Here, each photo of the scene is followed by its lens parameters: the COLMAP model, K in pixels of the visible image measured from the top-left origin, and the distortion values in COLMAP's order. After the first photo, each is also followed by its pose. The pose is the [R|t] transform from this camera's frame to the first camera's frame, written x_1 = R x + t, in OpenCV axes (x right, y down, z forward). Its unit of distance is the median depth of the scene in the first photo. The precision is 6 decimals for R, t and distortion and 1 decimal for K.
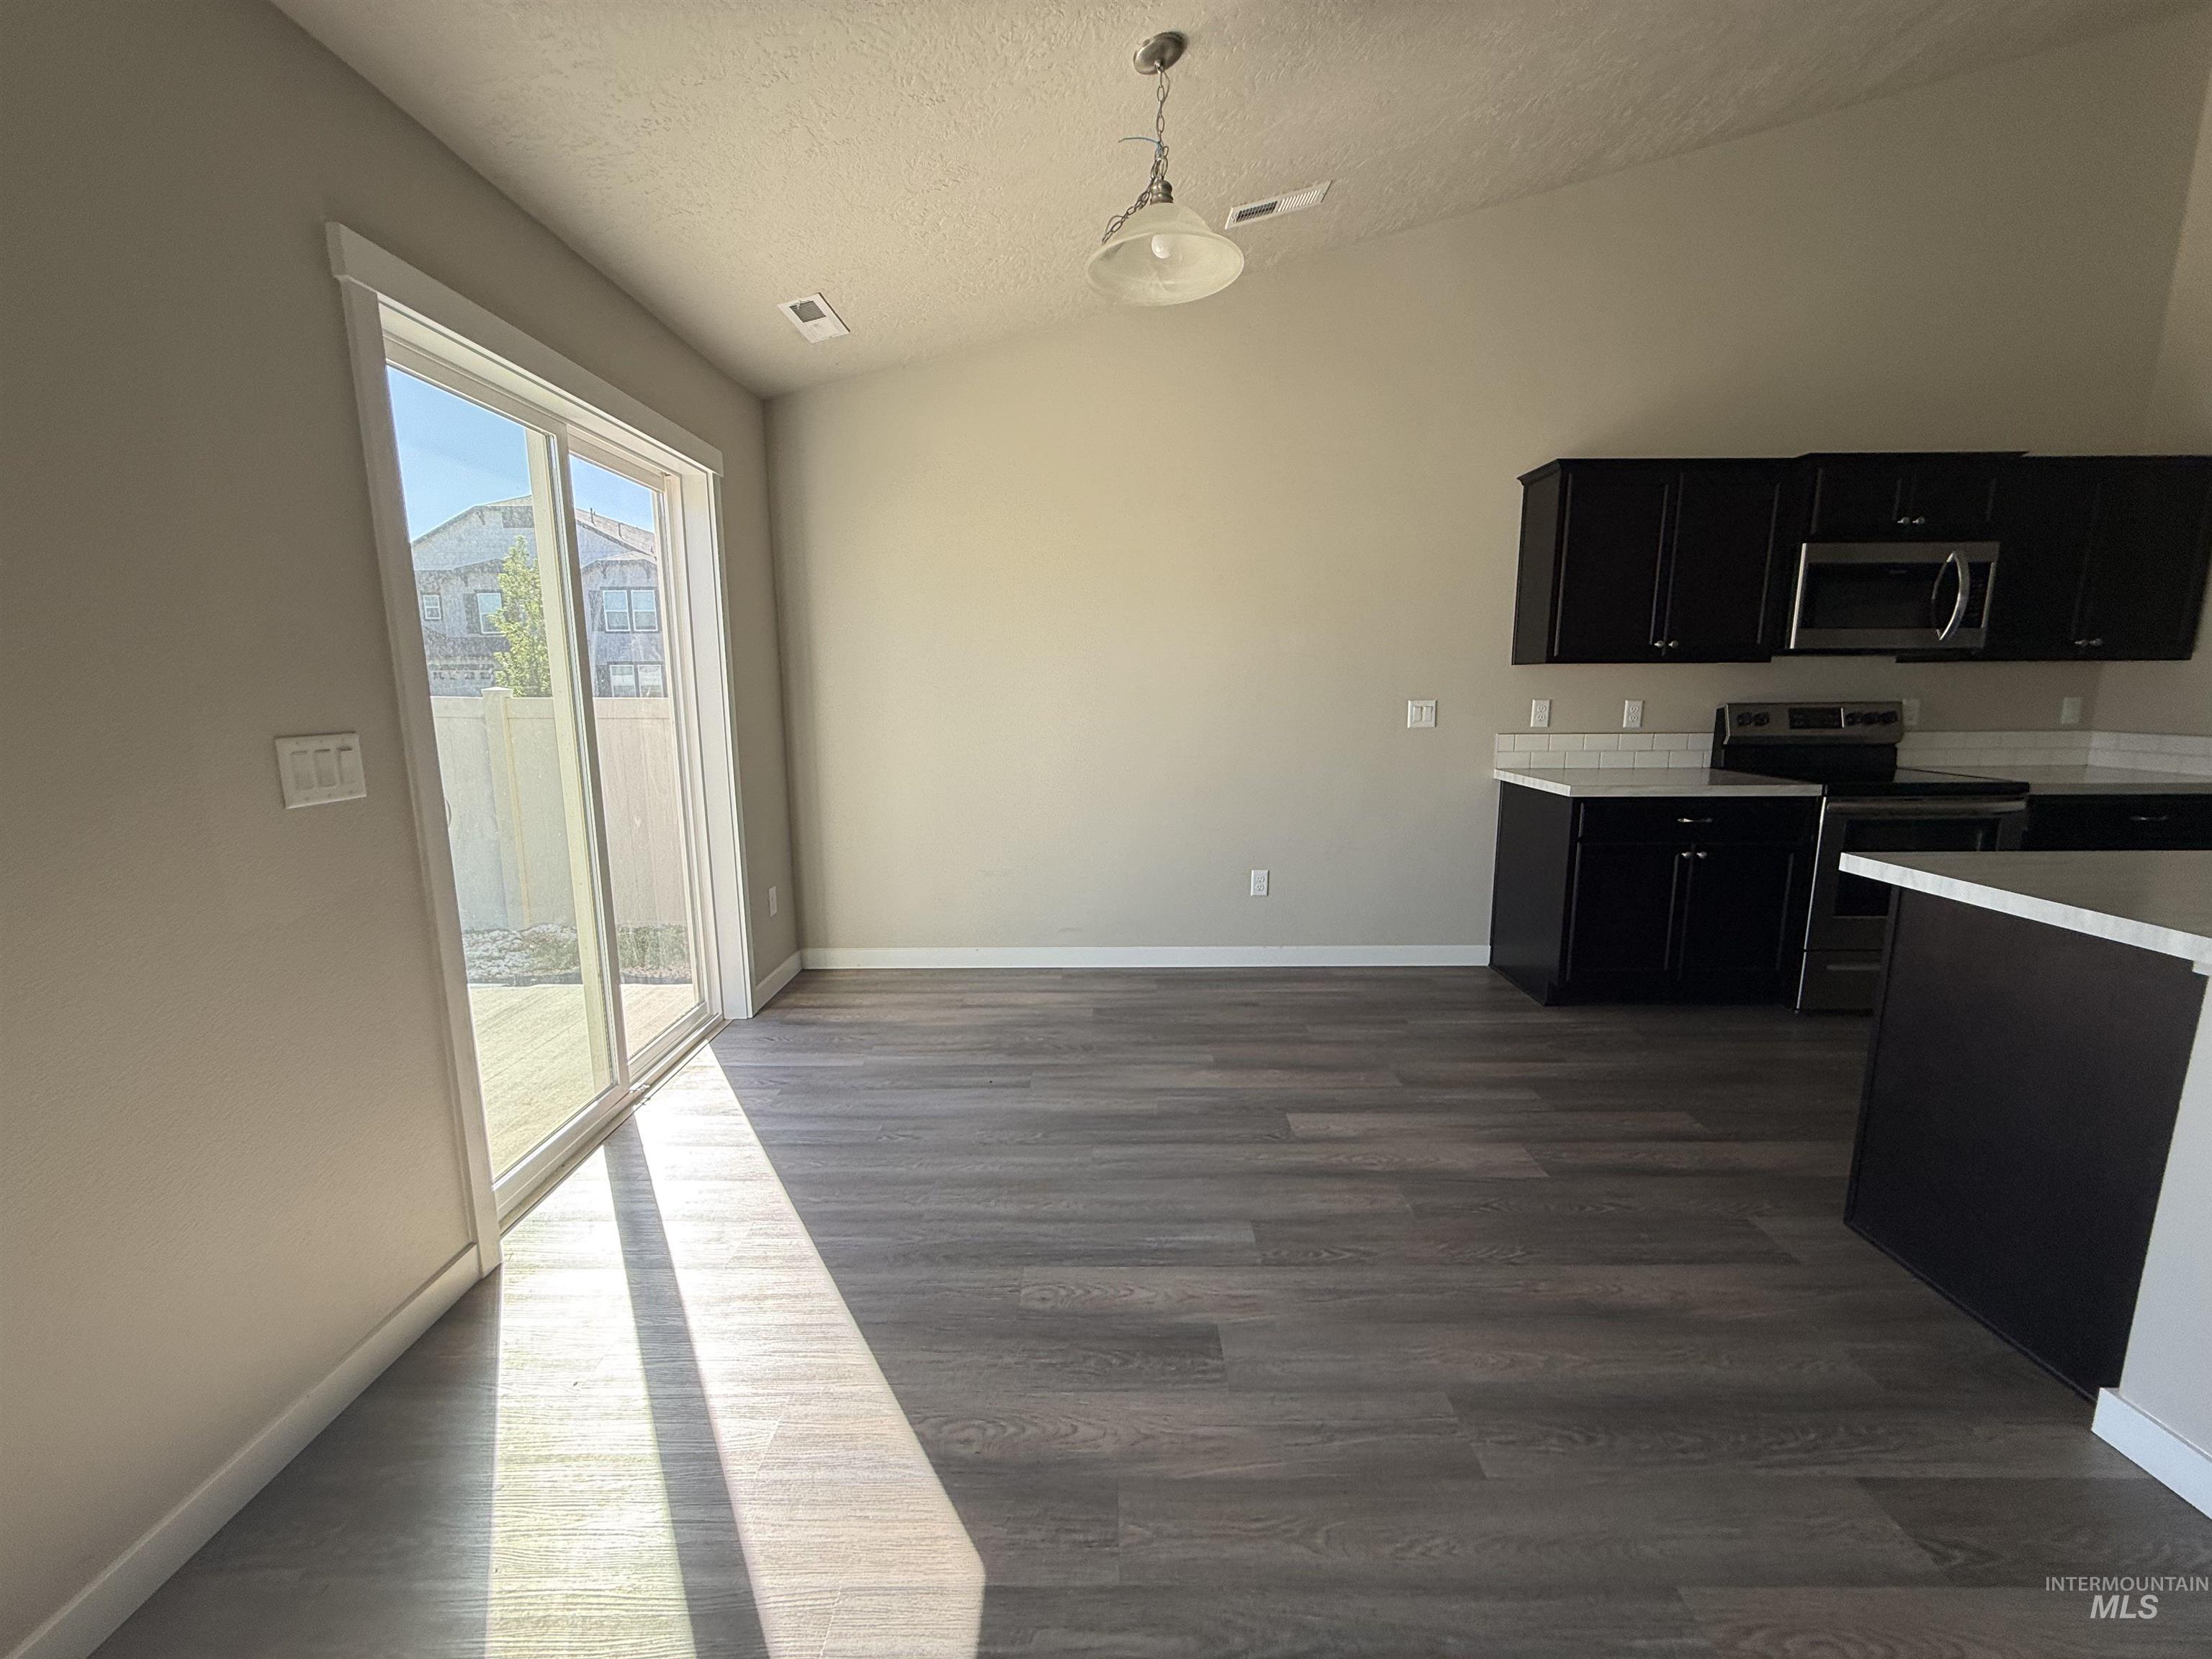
lens RADIAL K [[884.7, 0, 1097.0], [0, 884.7, 828.2], [0, 0, 1]] dist [0.000493, -0.000073]
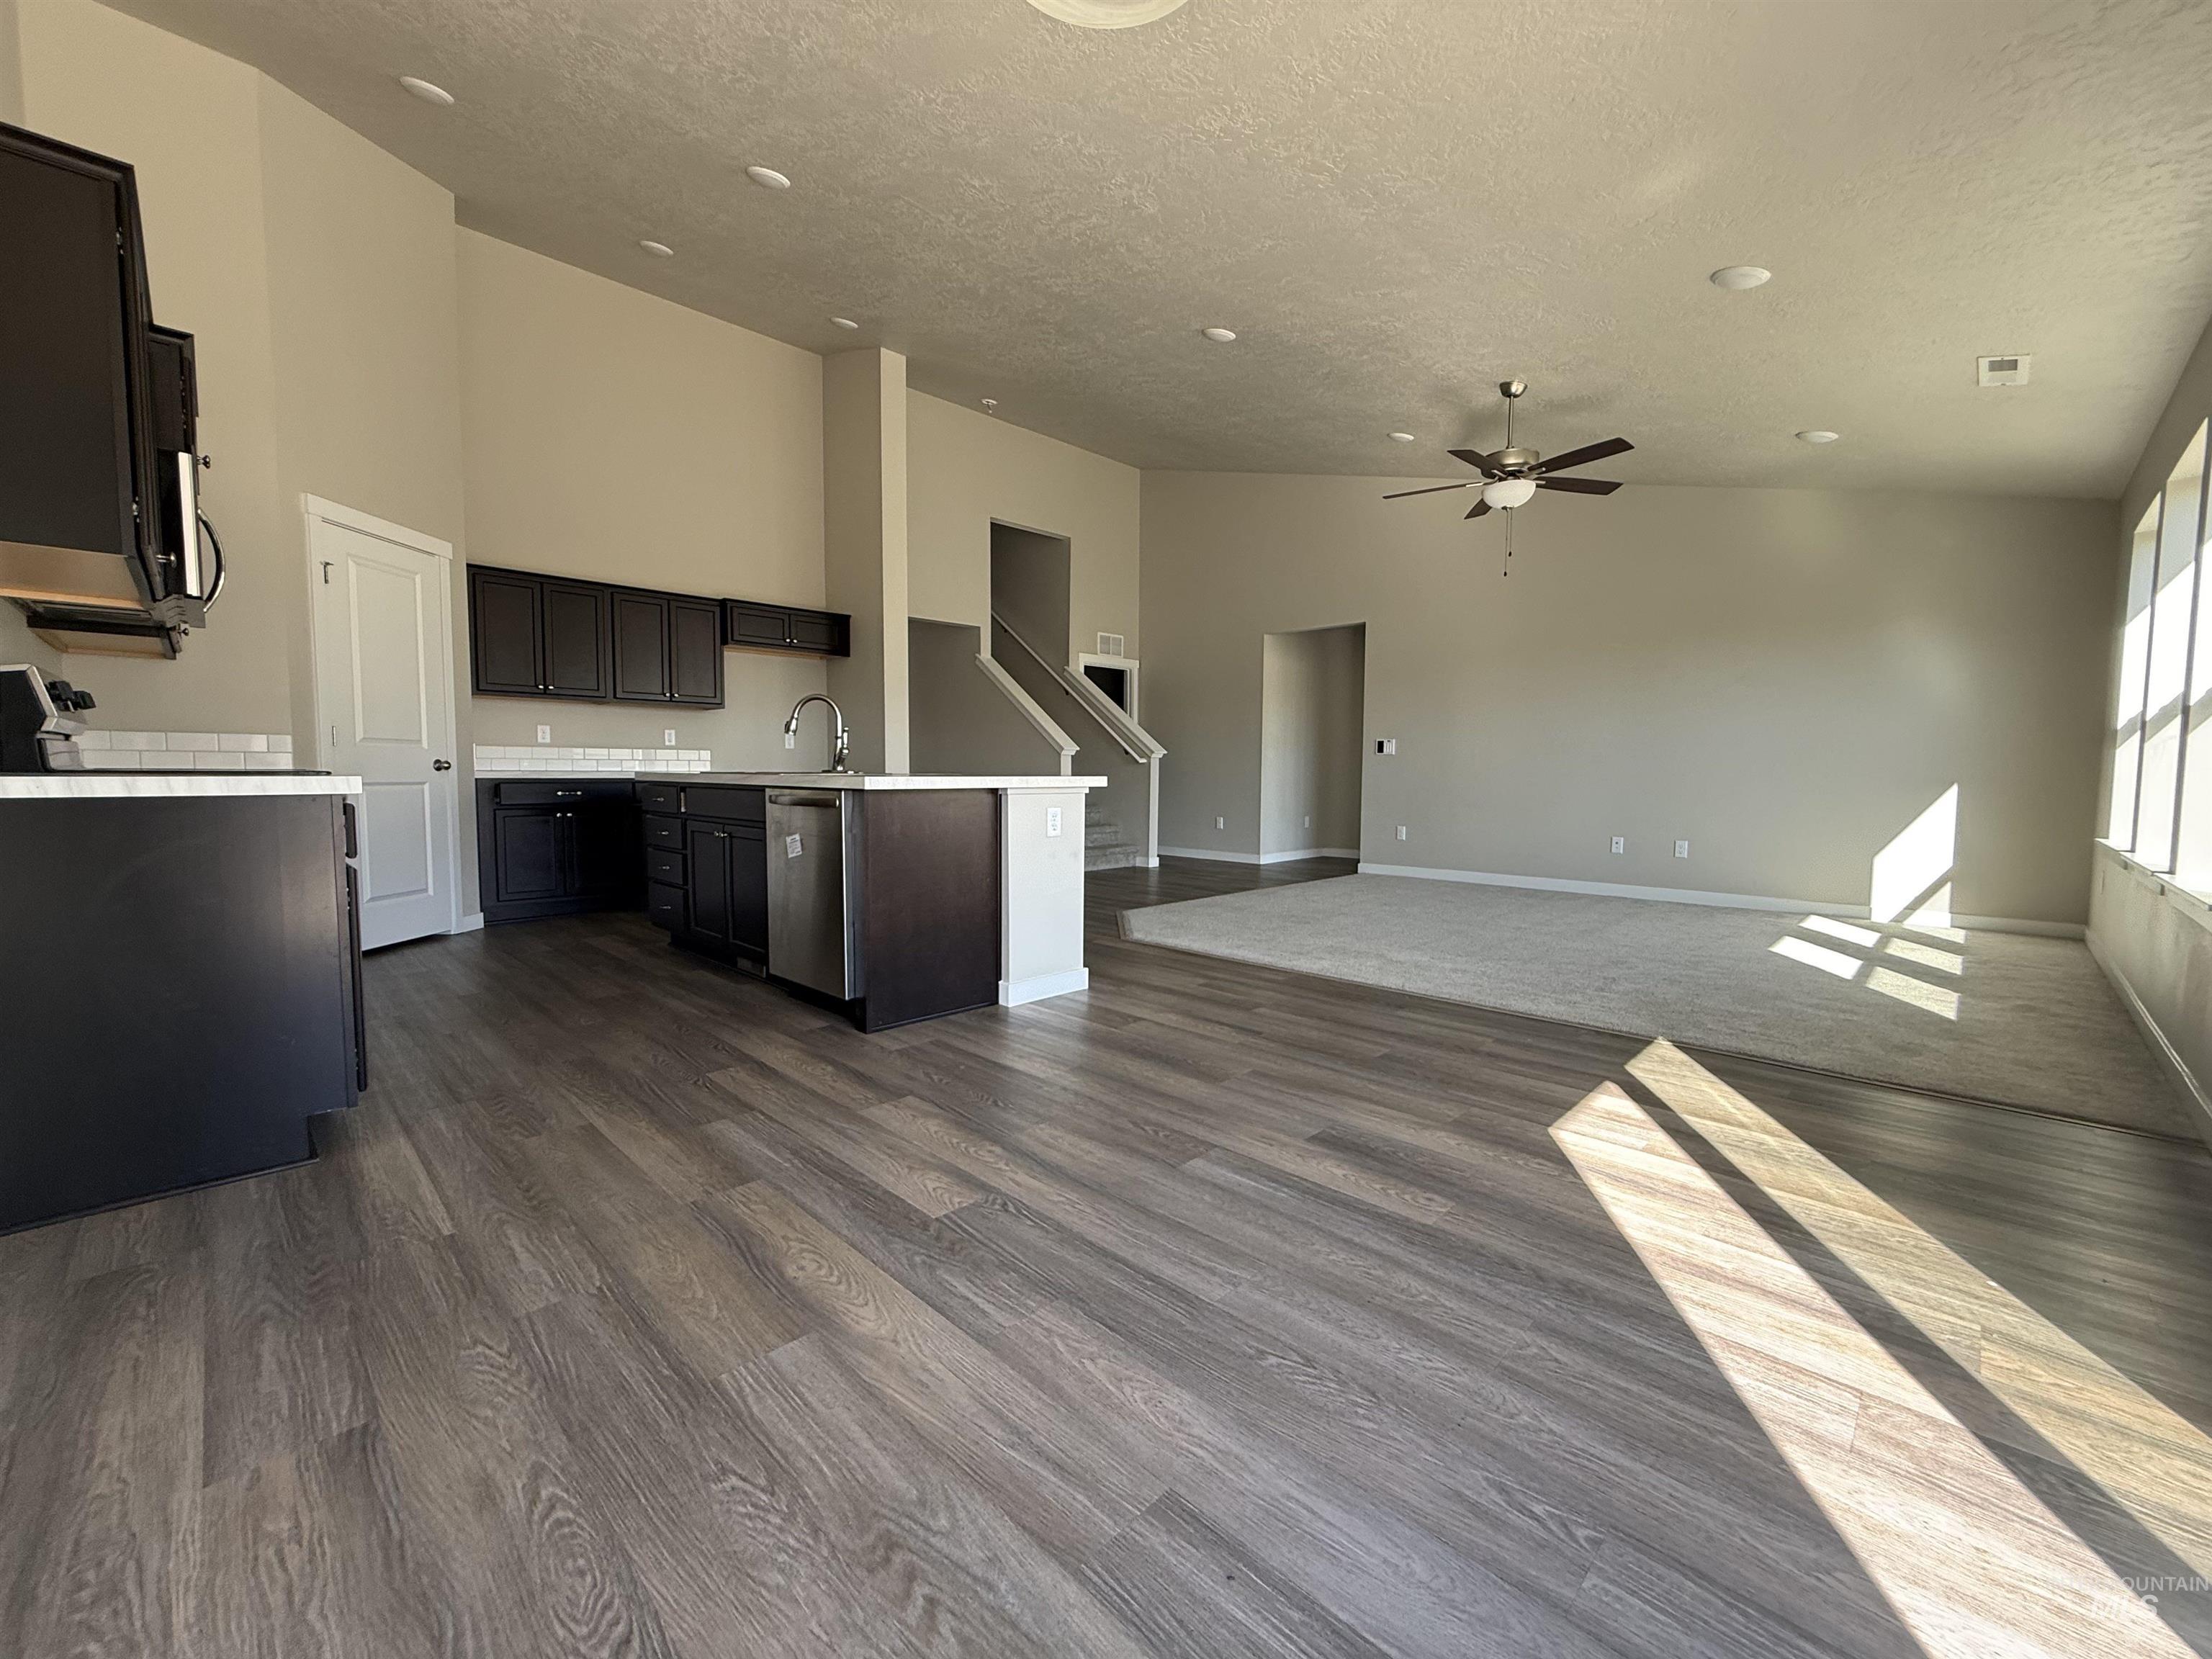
lens RADIAL K [[884.7, 0, 1097.0], [0, 884.7, 828.2], [0, 0, 1]] dist [0.000493, -0.000073]
pose [[-0.706316, -0.044577, 0.706492, -0.275332], [0.116513, 0.977084, 0.178134, -0.062912], [-0.698243, 0.208135, -0.684936, 1.051853]]
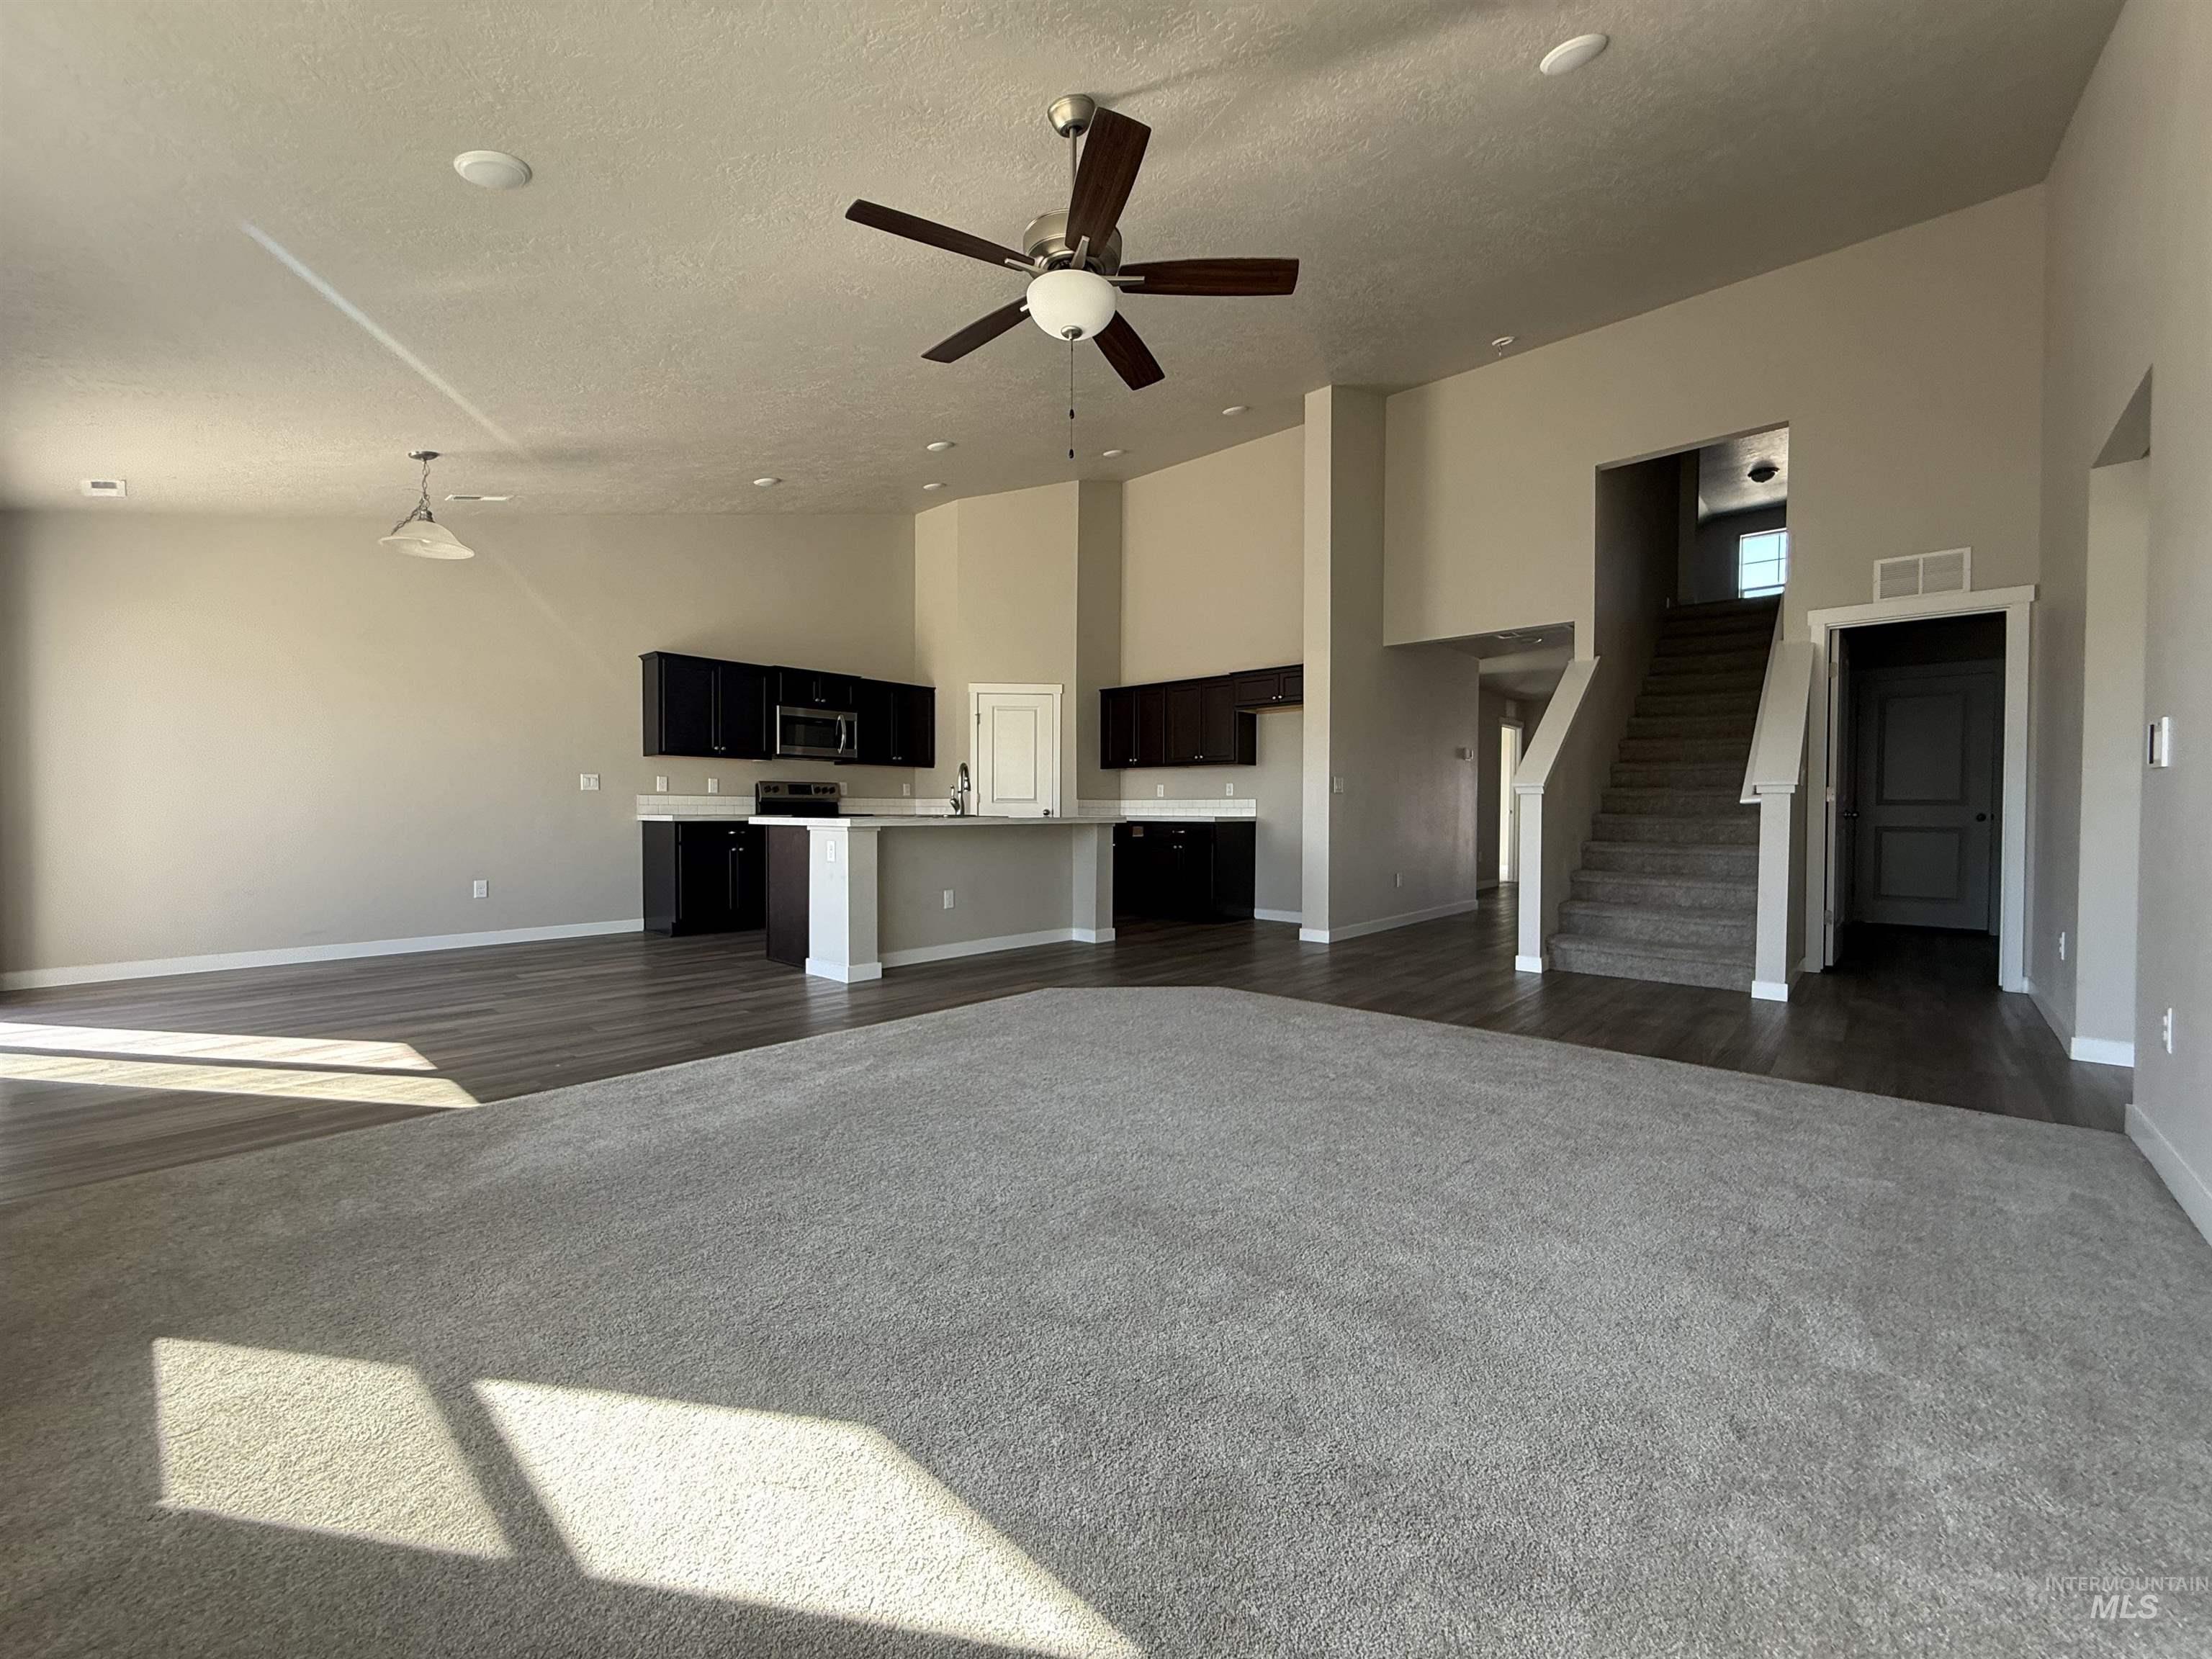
lens RADIAL K [[884.7, 0, 1097.0], [0, 884.7, 828.2], [0, 0, 1]] dist [0.000493, -0.000073]
pose [[0.672569, -0.007471, 0.739997, -0.270513], [0.114440, 0.988970, -0.094028, 0.262384], [-0.731133, 0.147925, 0.666005, -0.950137]]
